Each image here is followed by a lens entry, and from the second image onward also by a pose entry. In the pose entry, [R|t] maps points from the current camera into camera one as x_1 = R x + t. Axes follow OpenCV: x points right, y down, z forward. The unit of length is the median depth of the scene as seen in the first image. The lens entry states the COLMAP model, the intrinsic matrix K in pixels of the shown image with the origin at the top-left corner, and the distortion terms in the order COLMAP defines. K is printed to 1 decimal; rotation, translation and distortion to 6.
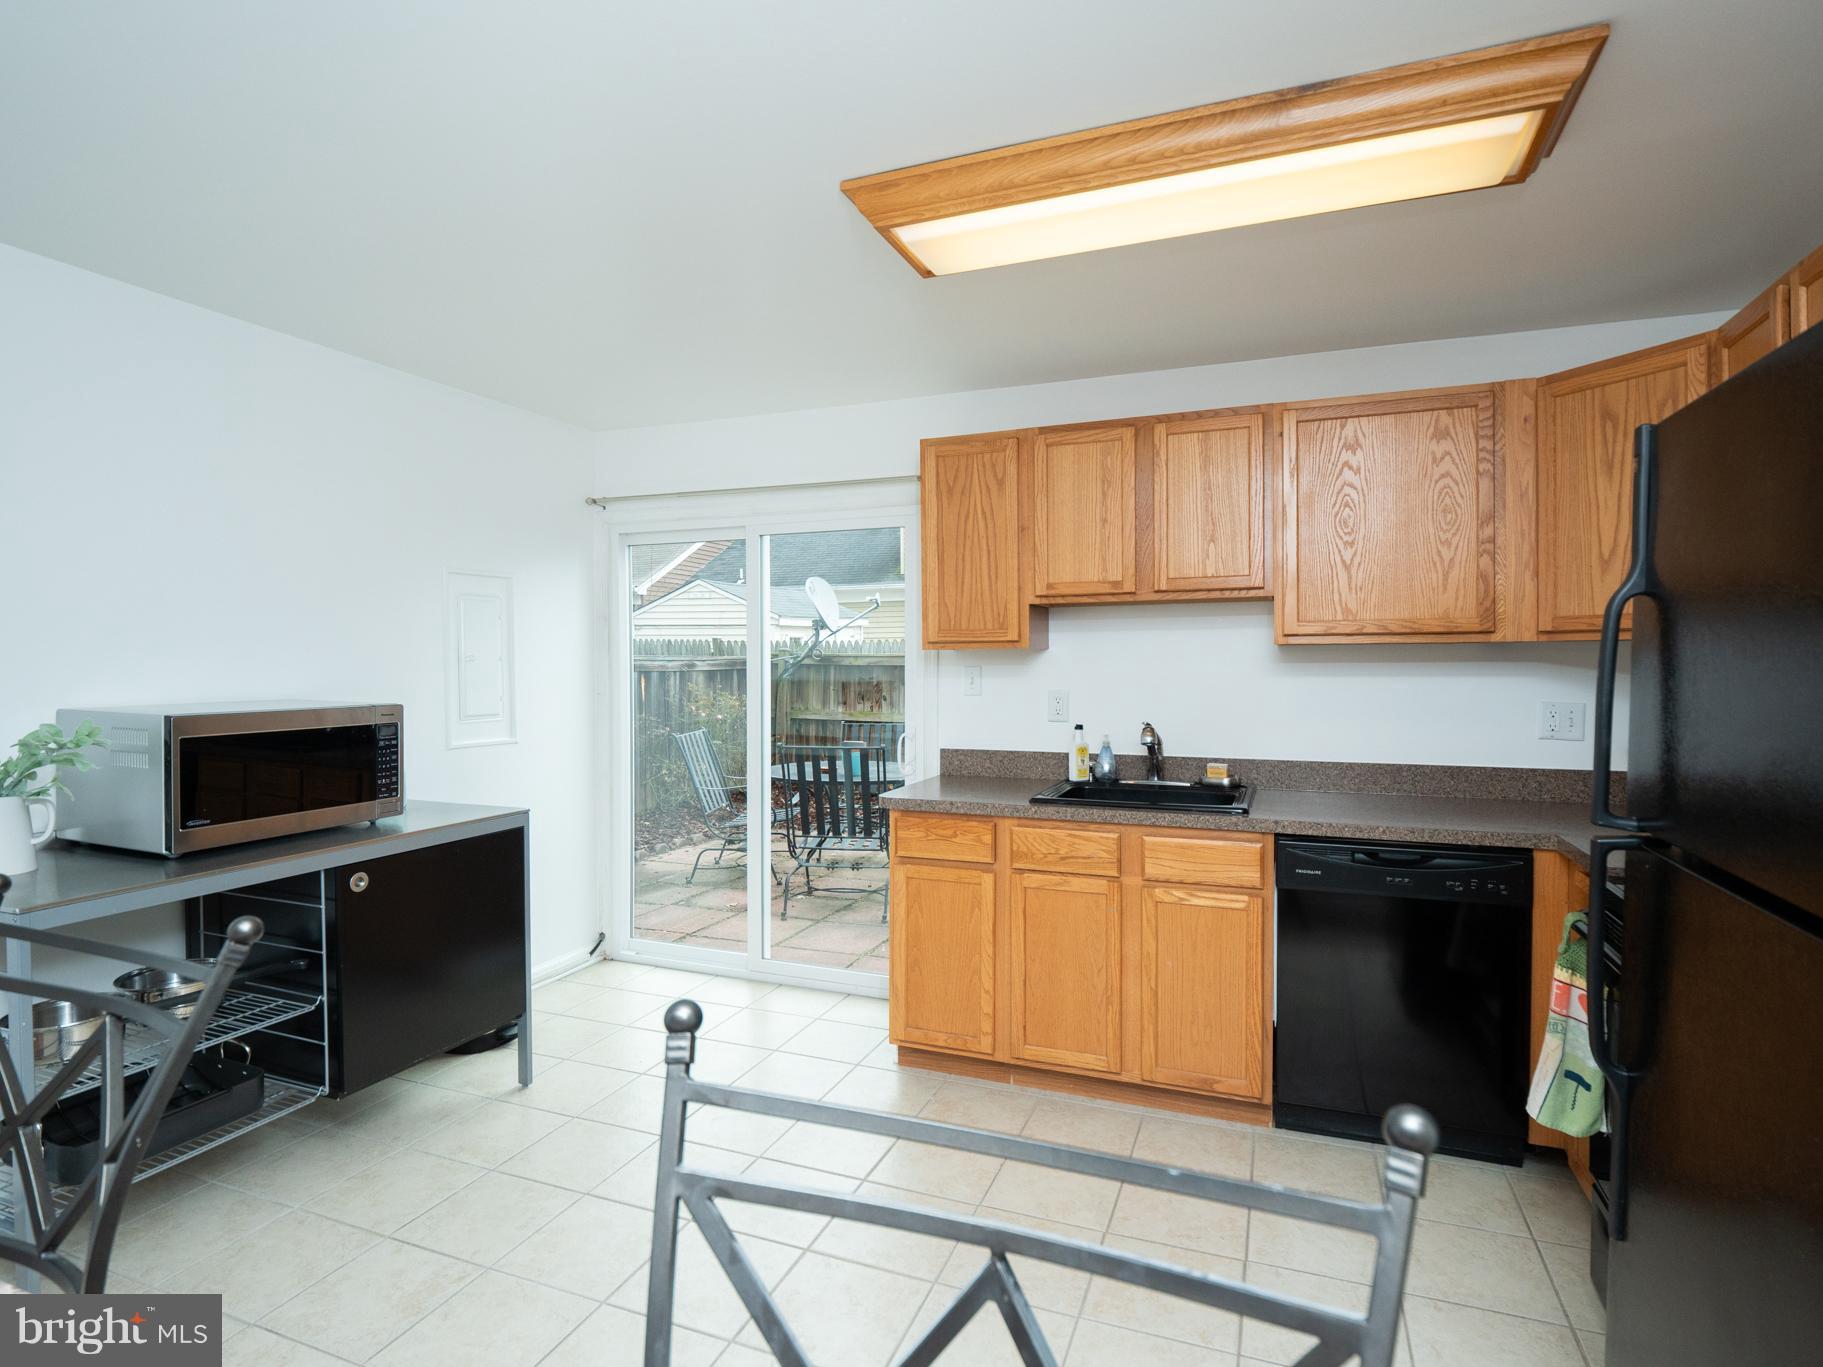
lens RADIAL K [[889.6, 0, 881.3], [0, 889.6, 670.0], [0, 0, 1]] dist [-0.011658, -0.002464]
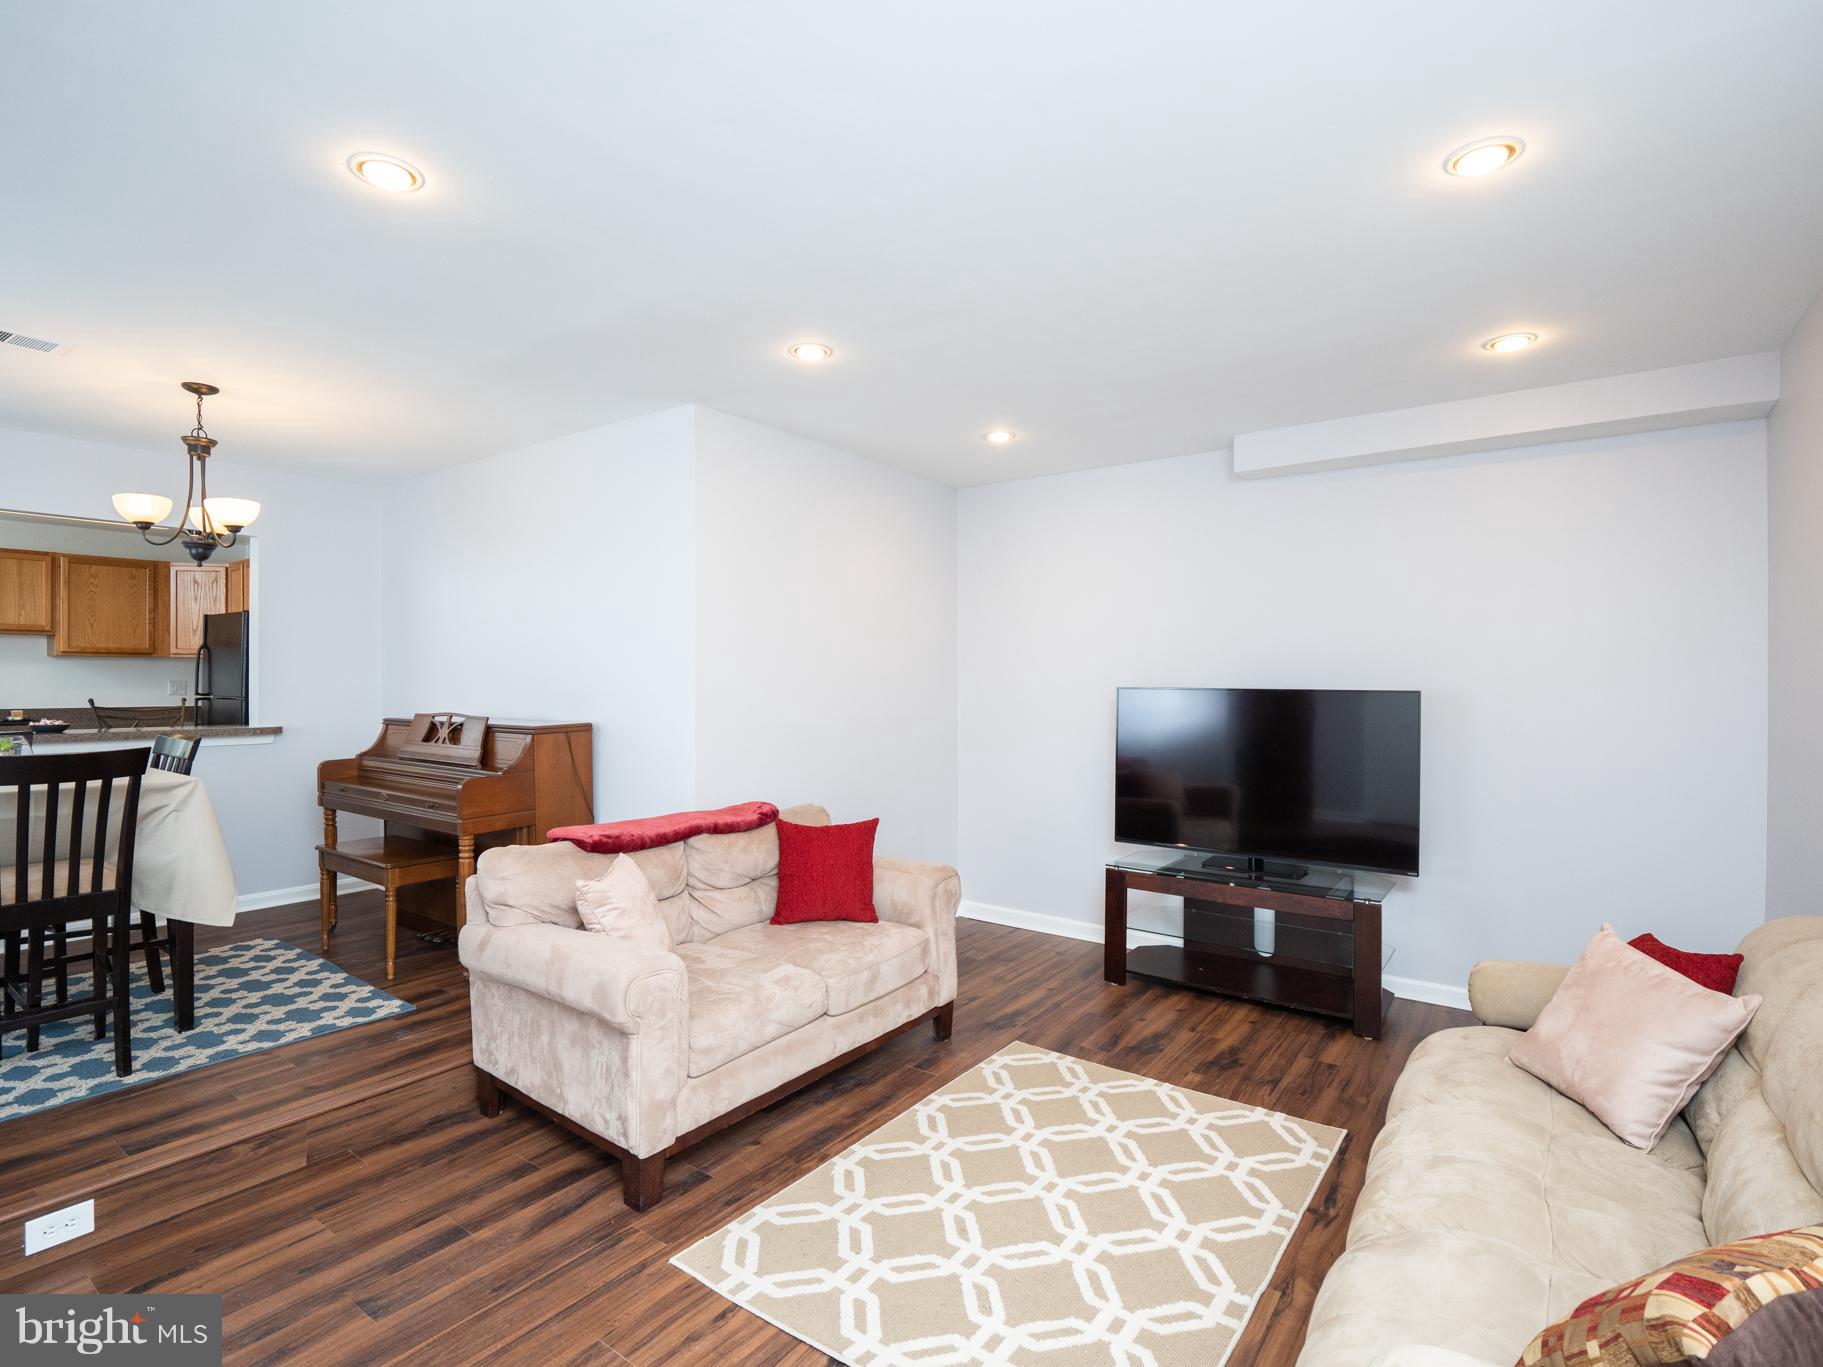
lens RADIAL K [[889.6, 0, 907.6], [0, 889.6, 678.3], [0, 0, 1]] dist [-0.011658, -0.002464]
pose [[0.201439, 0.004471, 0.979491, -1.298660], [0.011269, 0.999913, -0.006882, 0.069919], [-0.979436, 0.012424, 0.201371, -1.578396]]
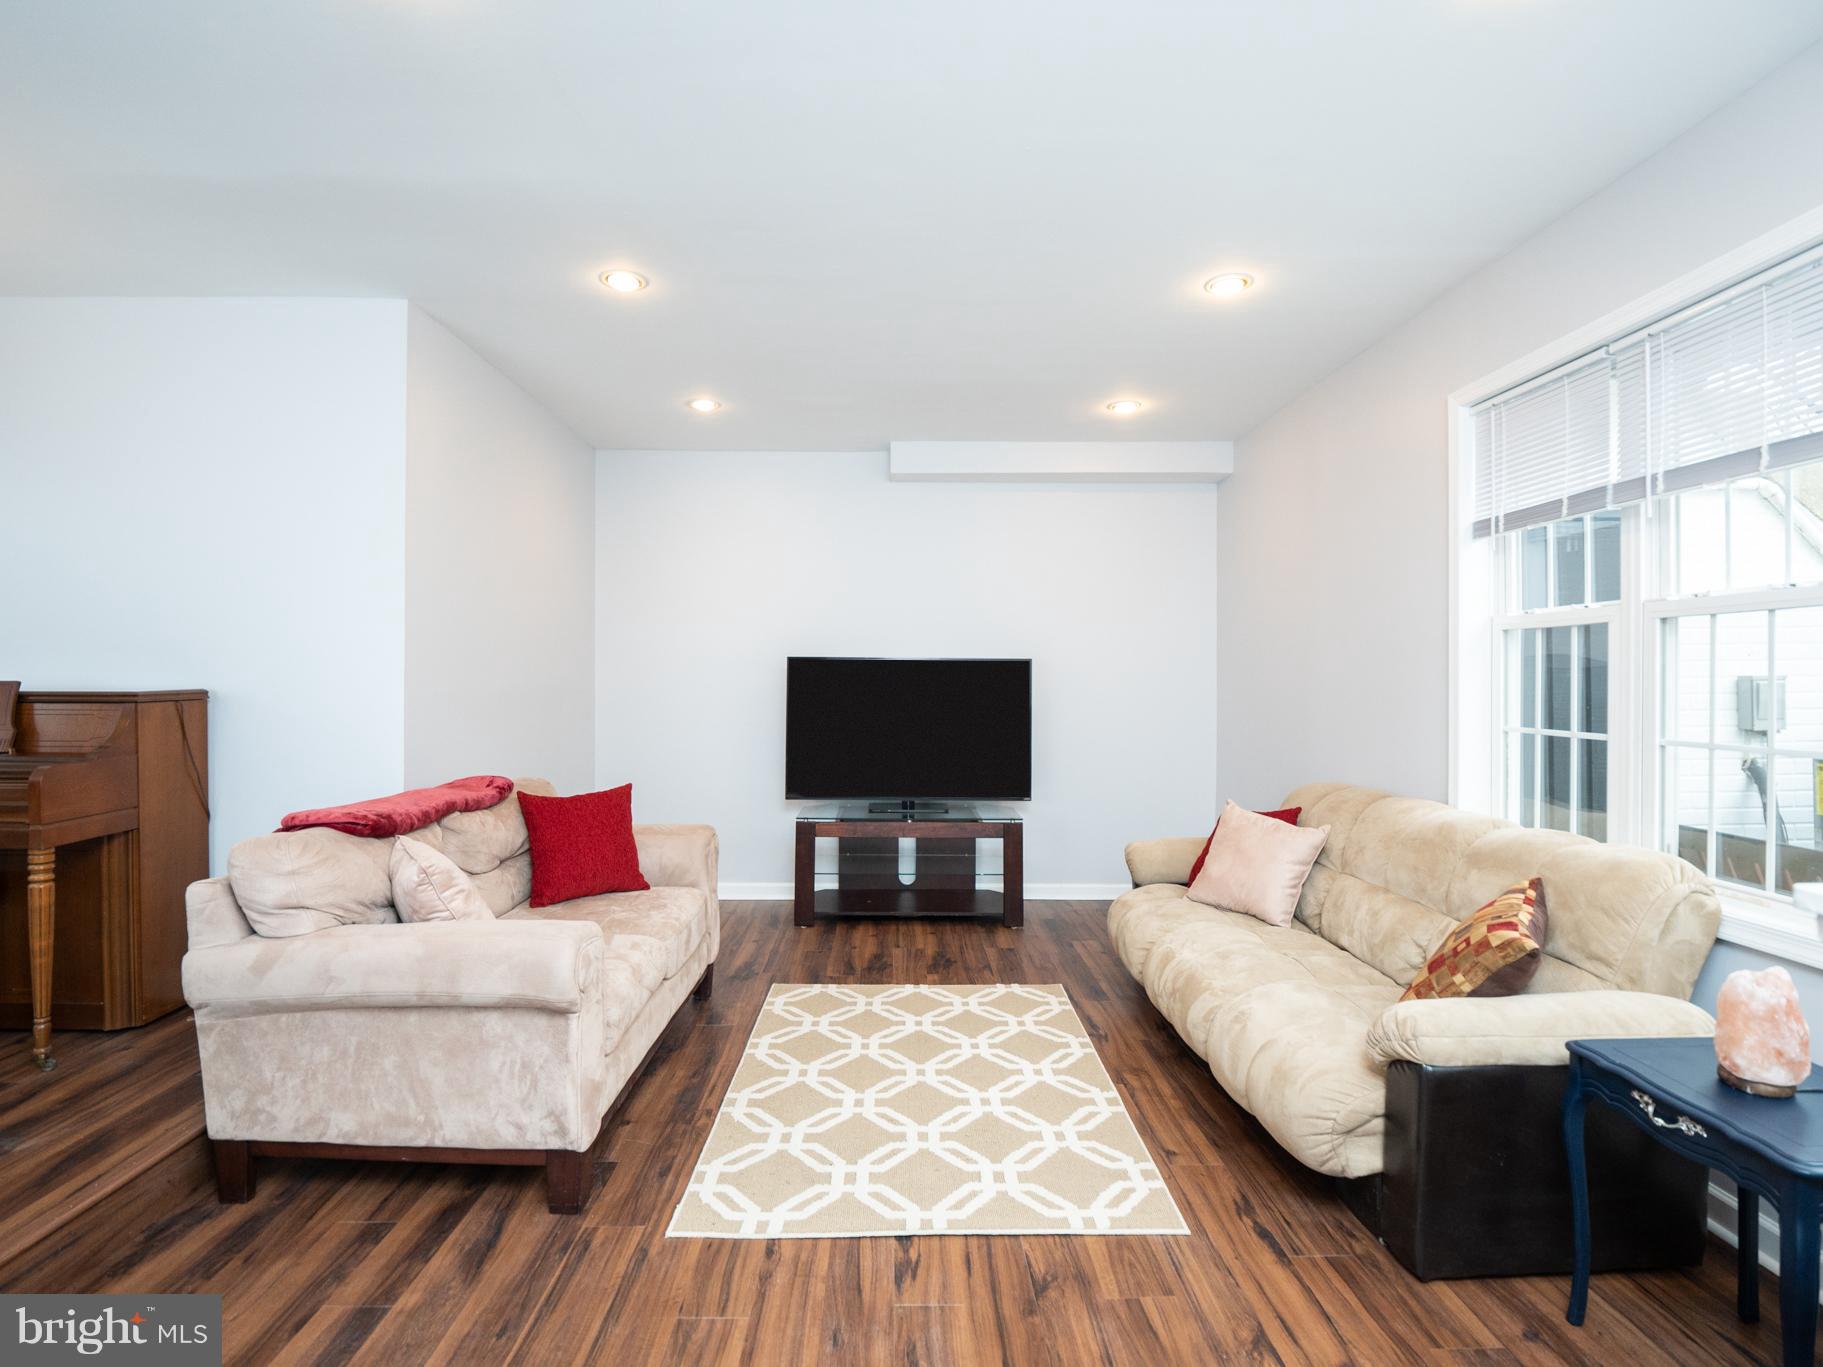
lens RADIAL K [[889.6, 0, 893.6], [0, 889.6, 678.7], [0, 0, 1]] dist [-0.011658, -0.002464]
pose [[-0.419688, 0.003547, 0.907661, -1.309177], [0.010531, 0.999944, 0.000961, 0.120255], [-0.907607, 0.009963, -0.419702, -1.106637]]
